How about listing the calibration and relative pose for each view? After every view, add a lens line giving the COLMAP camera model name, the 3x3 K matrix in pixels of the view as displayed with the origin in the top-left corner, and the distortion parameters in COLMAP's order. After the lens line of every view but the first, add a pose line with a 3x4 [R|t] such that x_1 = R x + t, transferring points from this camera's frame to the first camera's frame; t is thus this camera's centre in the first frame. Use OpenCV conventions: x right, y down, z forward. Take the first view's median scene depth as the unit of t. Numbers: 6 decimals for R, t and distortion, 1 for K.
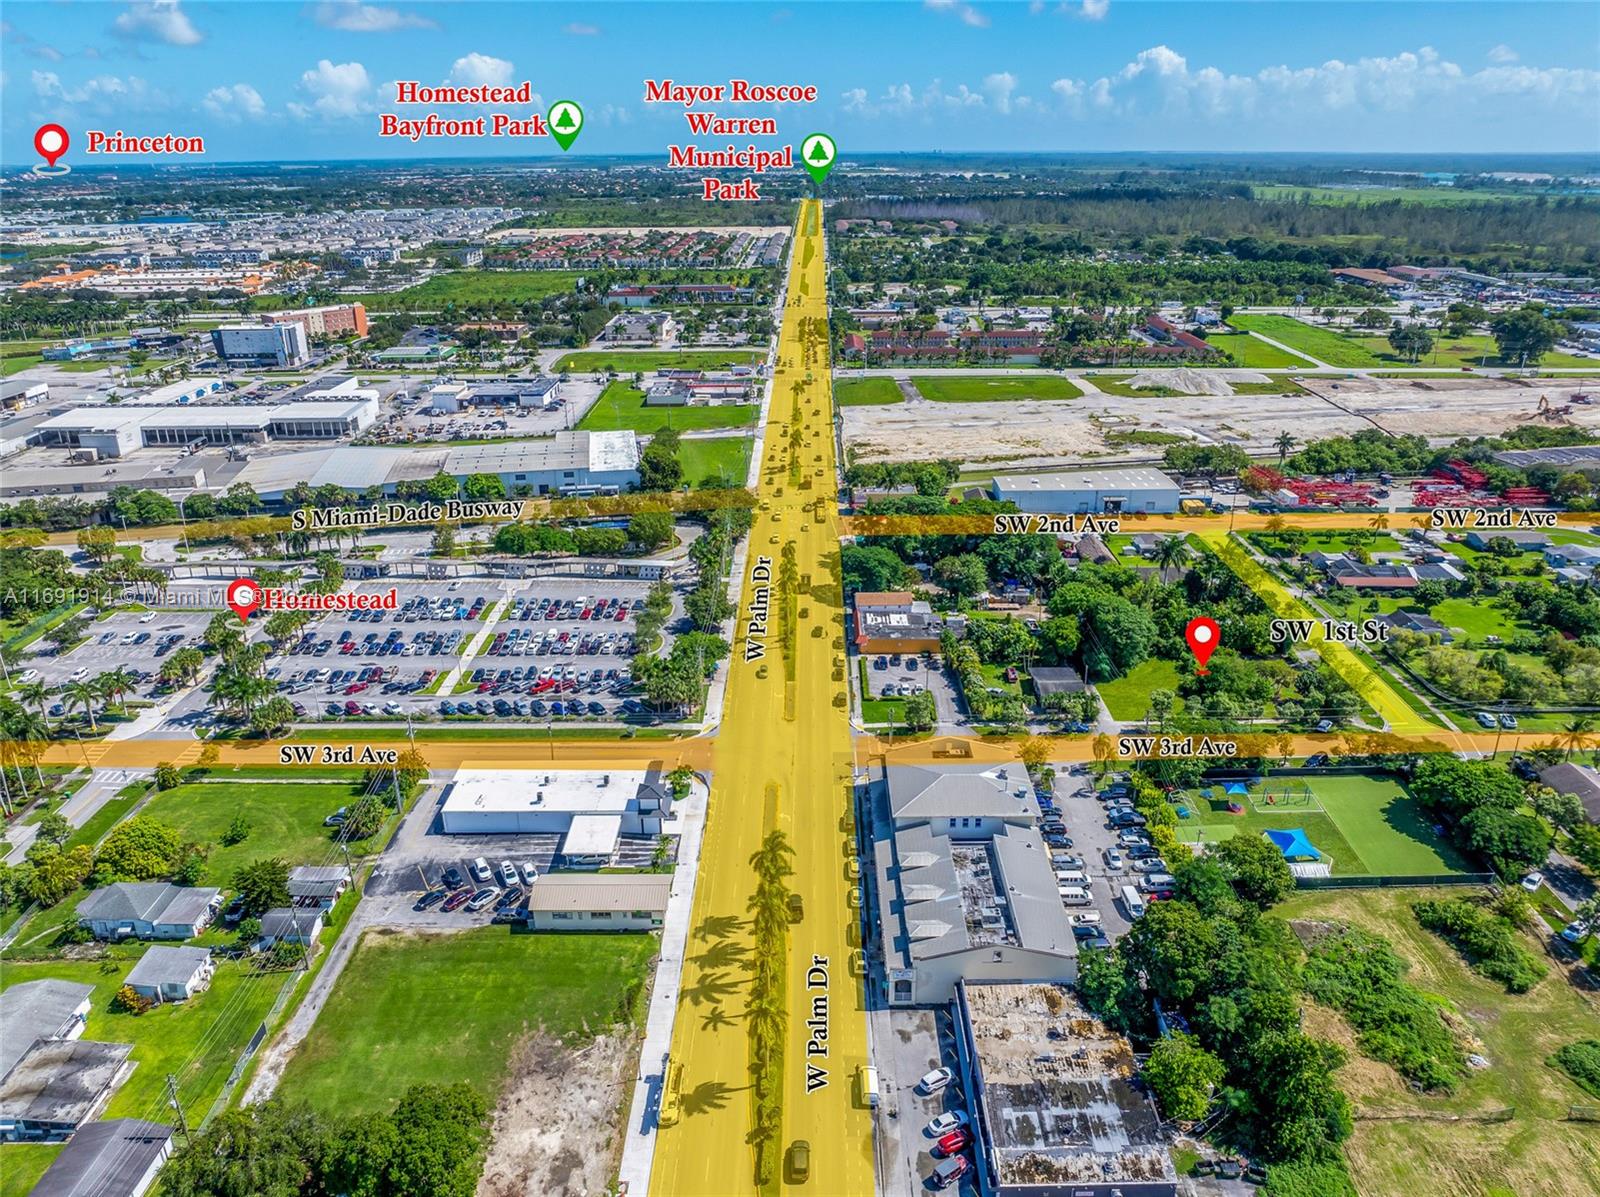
lens RADIAL K [[1121.6, 0, 800.0], [0, 1121.6, 598.5], [0, 0, 1]] dist [-0.029868, -0.005941]
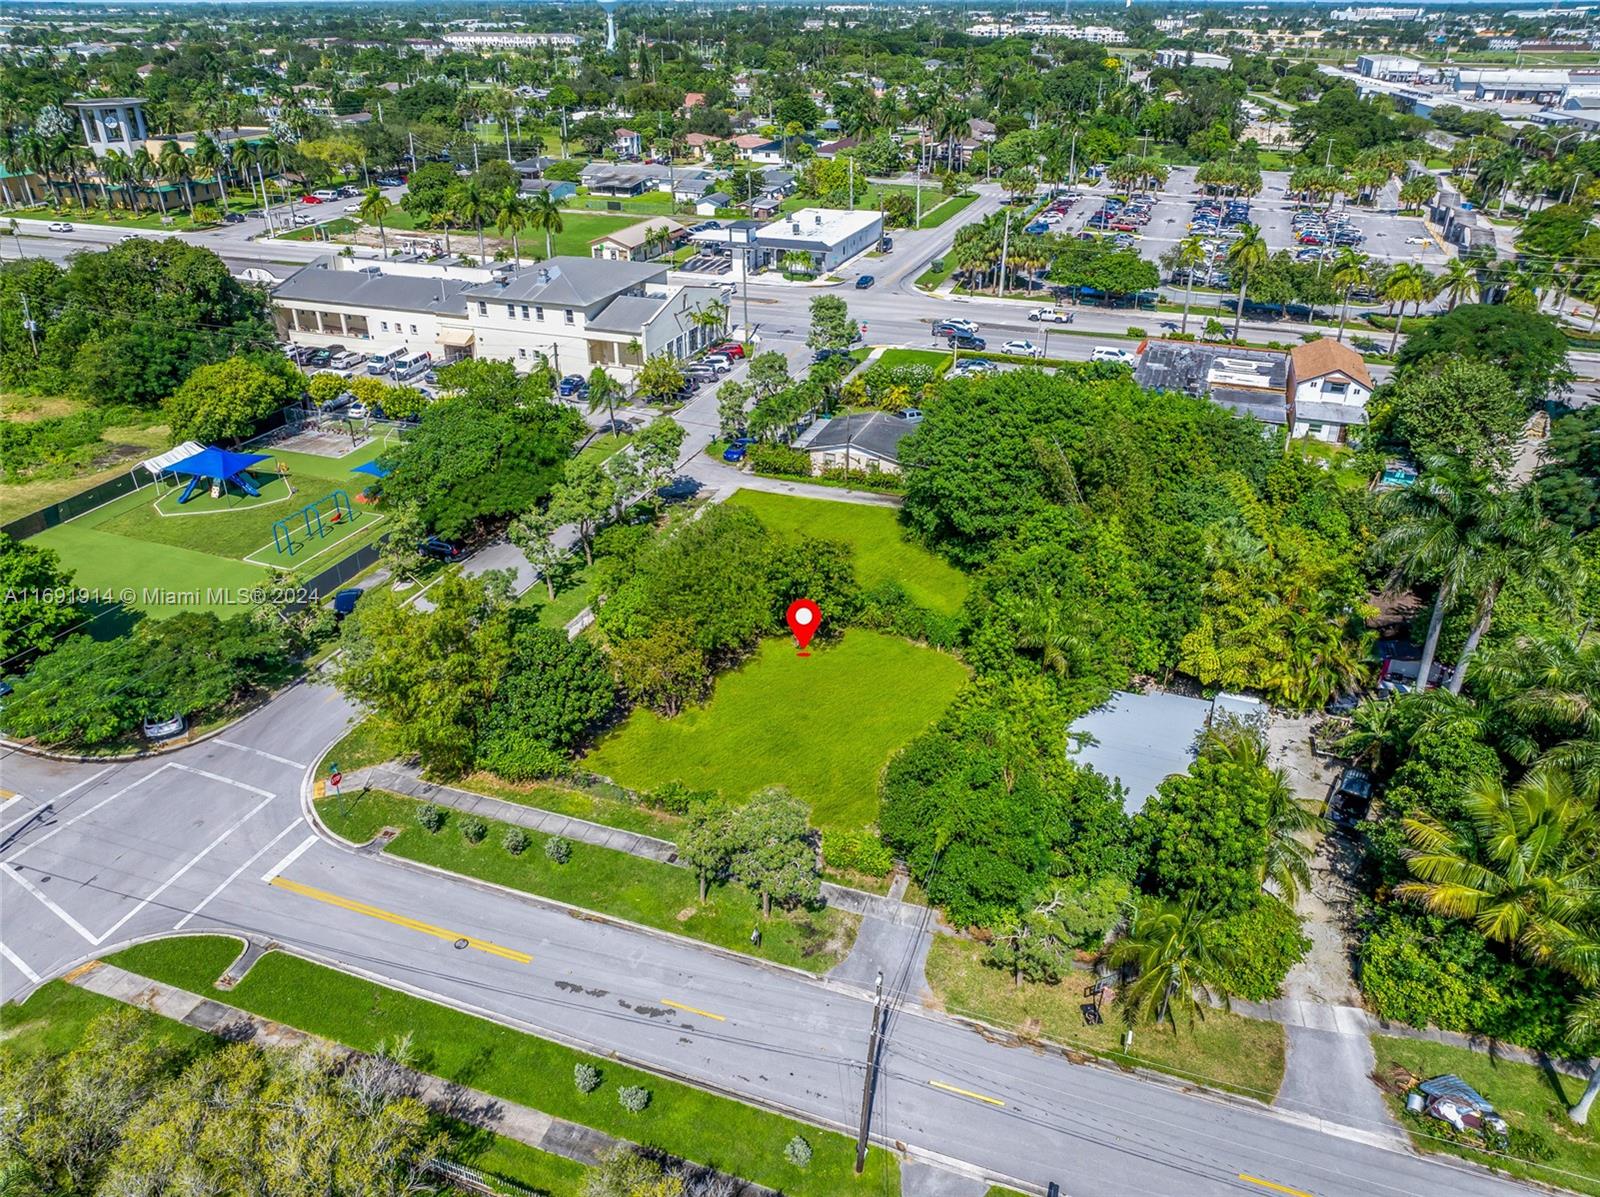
lens RADIAL K [[1129.6, 0, 805.3], [0, 1129.6, 597.9], [0, 0, 1]] dist [-0.046590, 0.025517]
pose [[-0.334627, 0.460358, -0.822250, 0.372087], [-0.350313, 0.749251, 0.562053, -0.072231], [0.874817, 0.476123, -0.089451, 0.593140]]
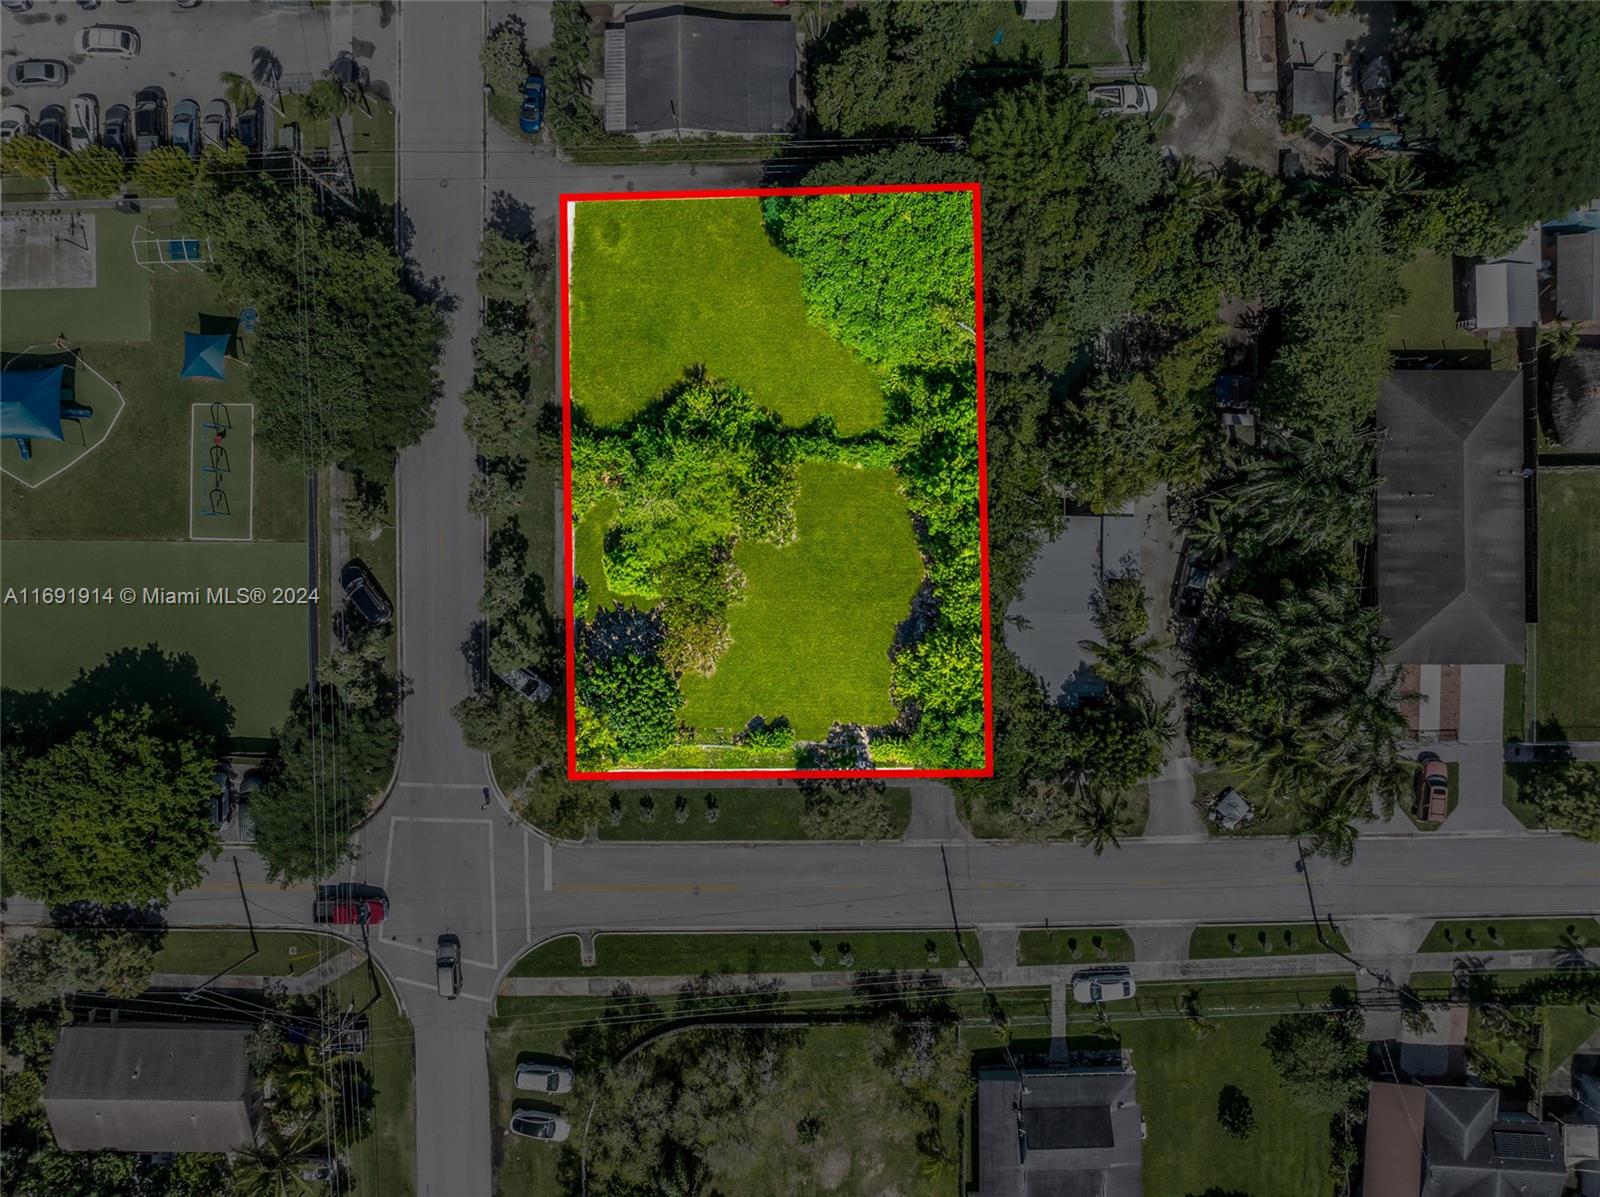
lens RADIAL K [[1121.6, 0, 800.0], [0, 1121.6, 598.5], [0, 0, 1]] dist [-0.029868, -0.005941]
pose [[0.017311, 0.999799, 0.010154, 0.232764], [-0.375490, -0.002911, 0.926822, -0.170733], [0.926665, -0.019857, 0.375364, 0.499728]]
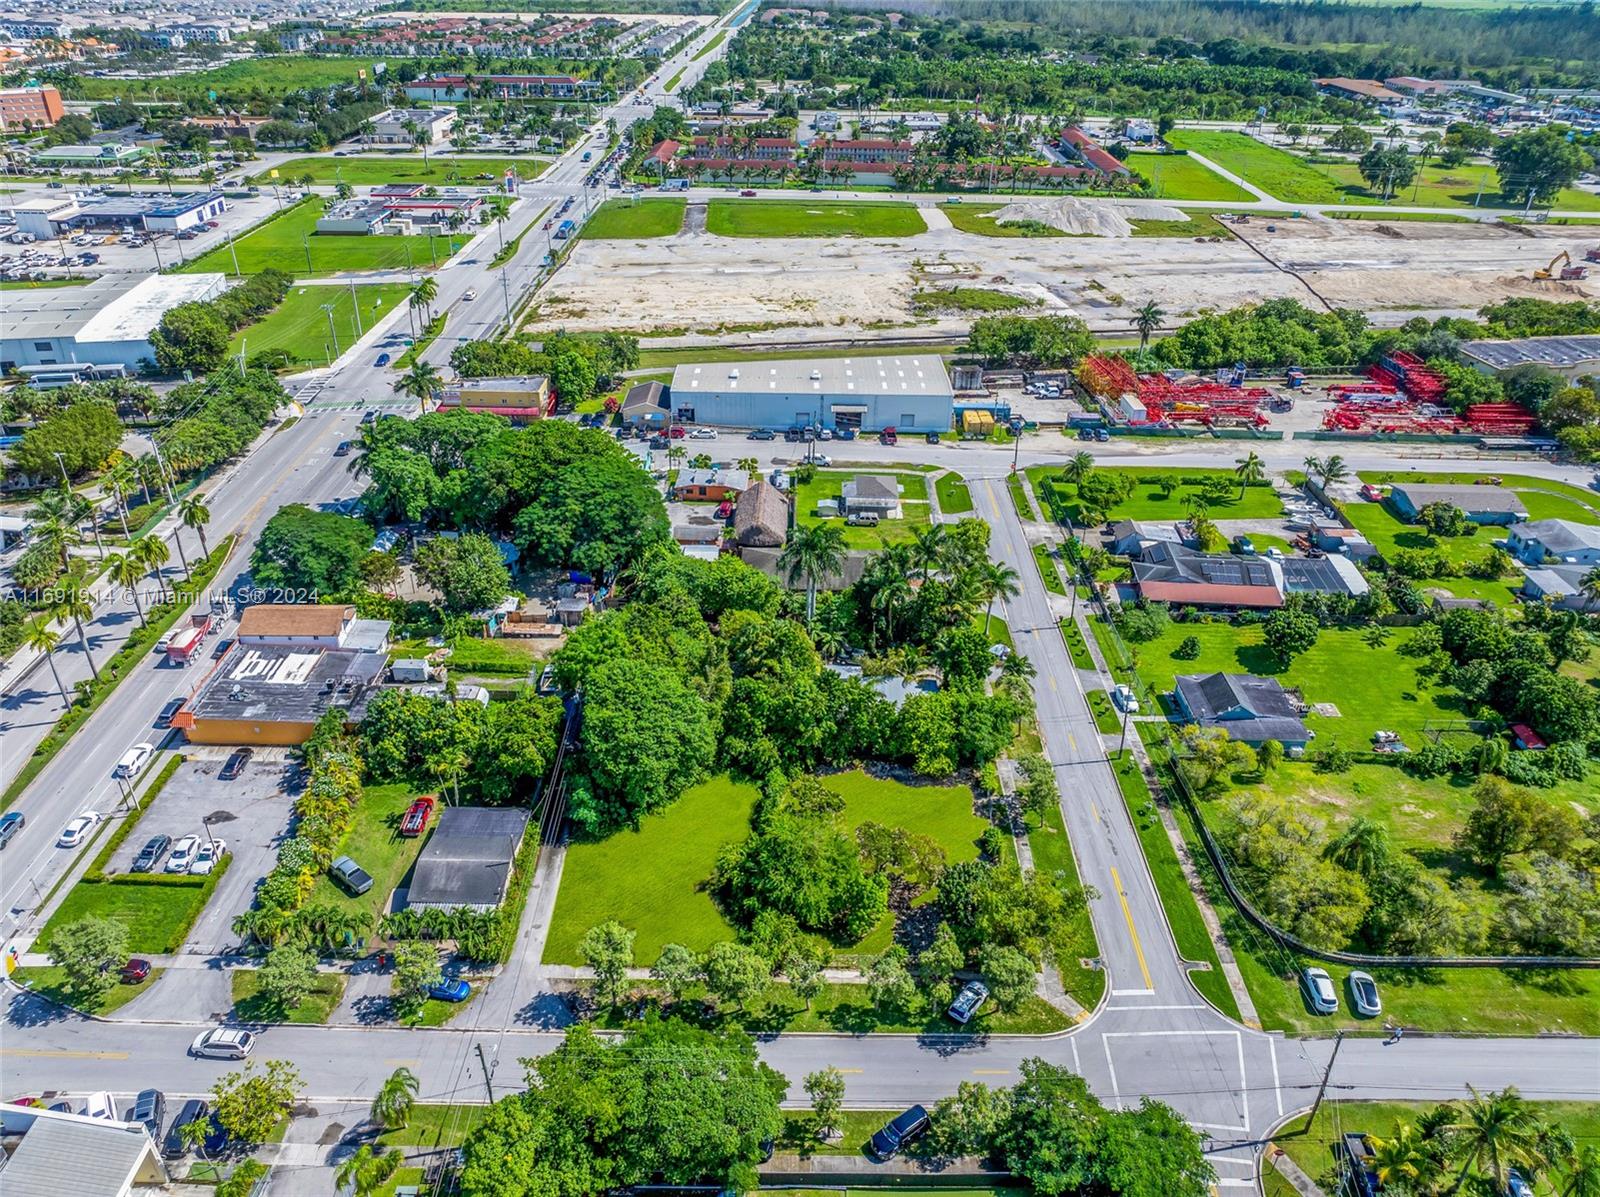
lens RADIAL K [[1129.6, 0, 805.3], [0, 1129.6, 597.9], [0, 0, 1]] dist [-0.046590, 0.025517]
pose [[0.999626, 0.020570, 0.018039, 0.207910], [-0.023008, 0.988803, 0.147445, -0.064374], [-0.014804, -0.147805, 0.988906, 0.298763]]
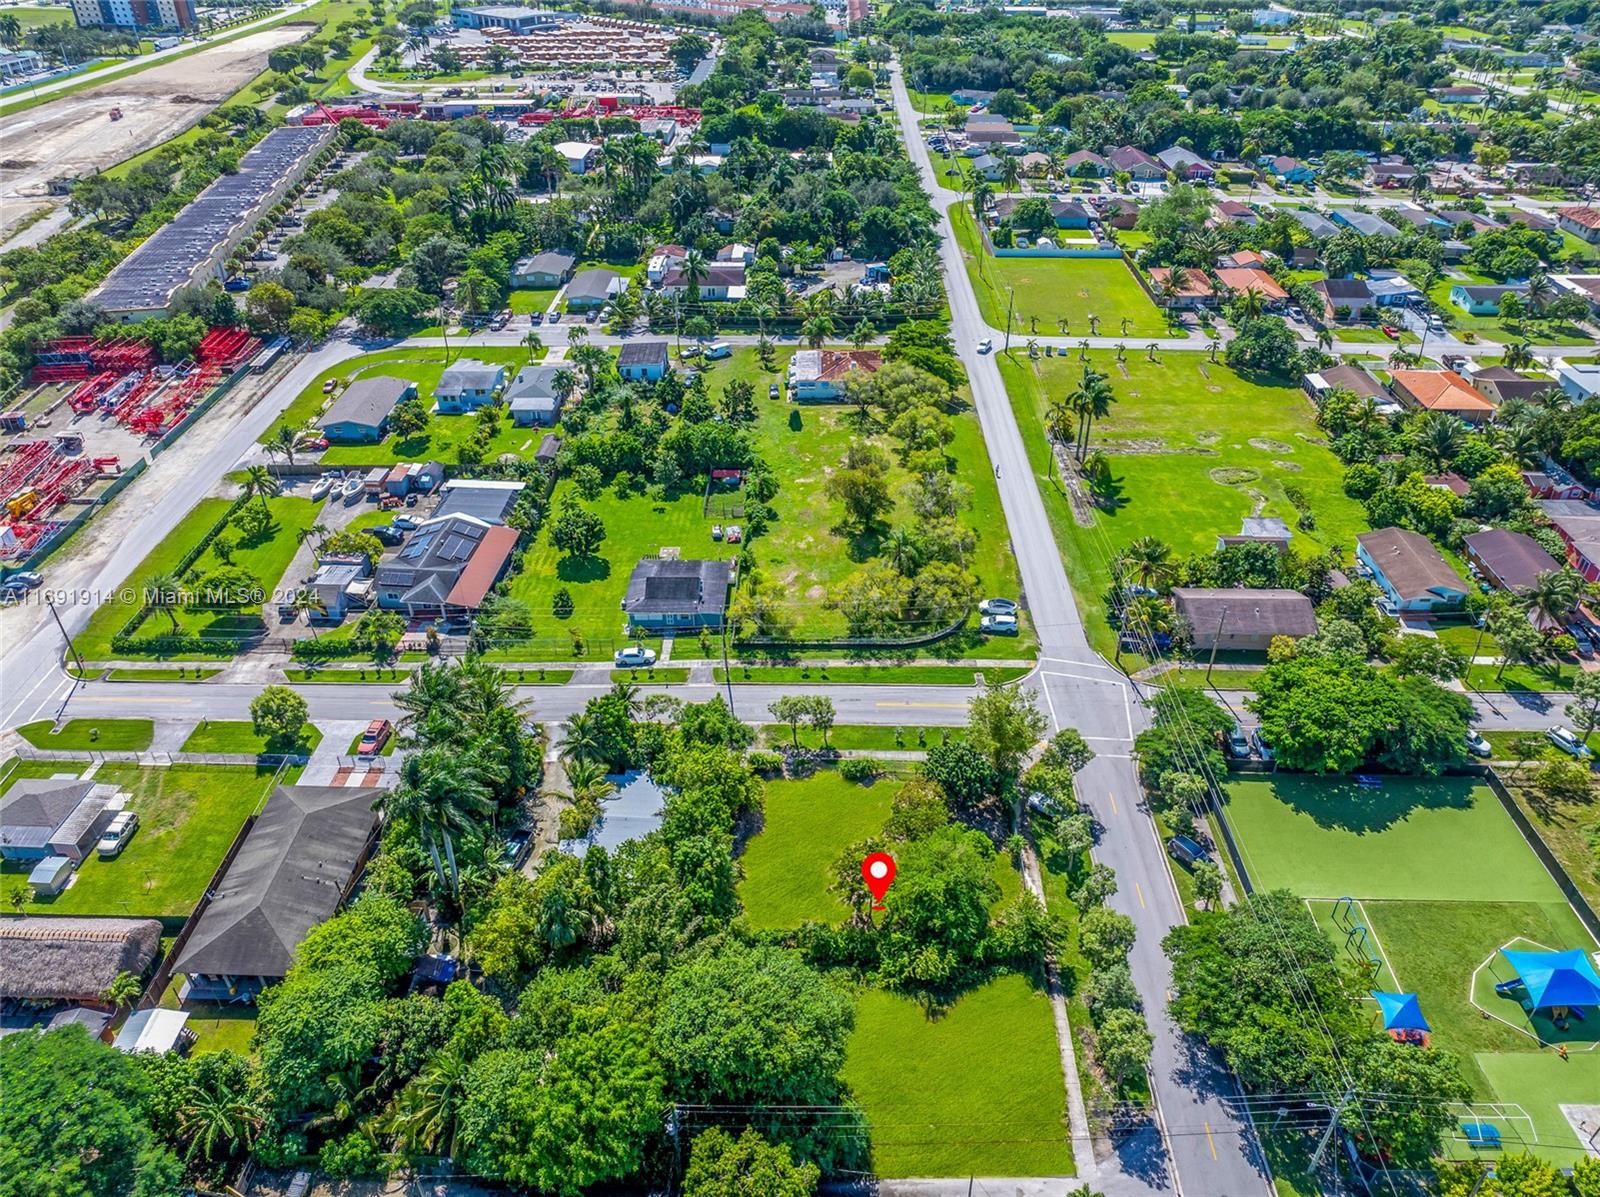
lens RADIAL K [[1129.6, 0, 805.3], [0, 1129.6, 597.9], [0, 0, 1]] dist [-0.046590, 0.025517]
pose [[0.006441, -0.549762, 0.835297, 0.035843], [0.376970, 0.775021, 0.507184, -0.153629], [-0.926203, 0.311615, 0.212235, 0.512726]]
